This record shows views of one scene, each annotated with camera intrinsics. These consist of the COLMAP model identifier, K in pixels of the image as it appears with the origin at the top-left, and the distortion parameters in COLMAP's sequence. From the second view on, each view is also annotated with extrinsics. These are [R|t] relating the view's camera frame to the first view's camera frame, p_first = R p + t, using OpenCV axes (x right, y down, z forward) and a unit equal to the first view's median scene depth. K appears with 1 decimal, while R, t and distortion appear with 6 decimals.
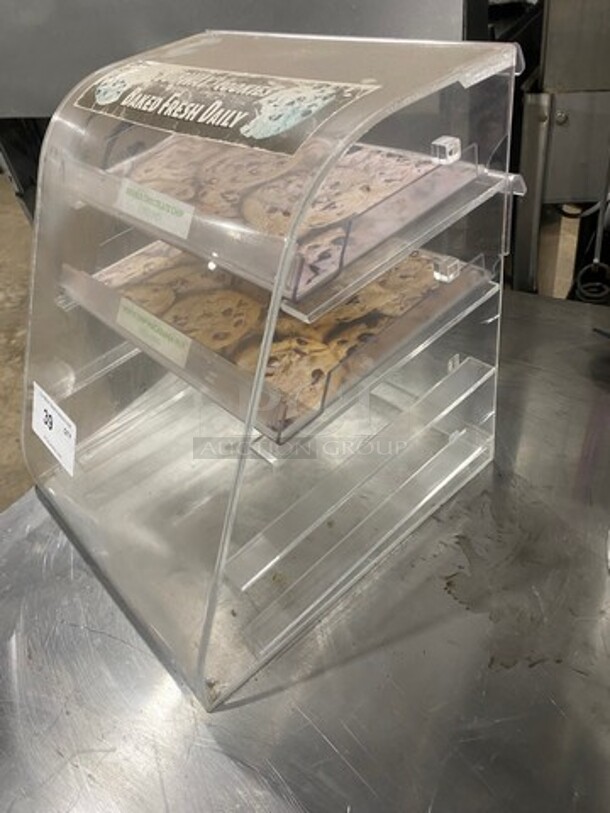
lens RADIAL K [[605.9, 0, 302.8], [0, 605.9, 406.1], [0, 0, 1]] dist [-0.021278, 0.002466]
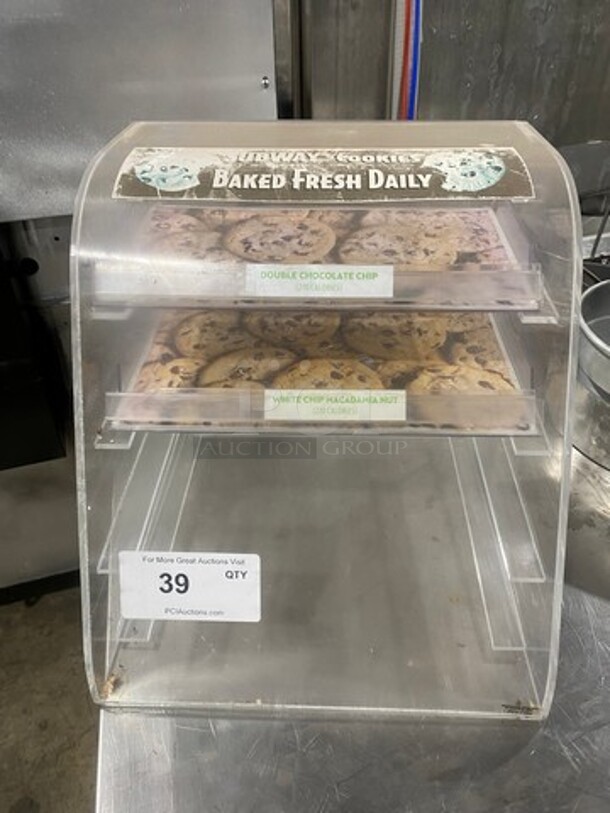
lens RADIAL K [[605.9, 0, 305.9], [0, 605.9, 406.3], [0, 0, 1]] dist [-0.021278, 0.002466]
pose [[0.679449, -0.307250, 0.666294, -0.982384], [0.405284, 0.914153, 0.008260, -0.159845], [-0.611633, 0.264426, 0.745644, 0.343467]]
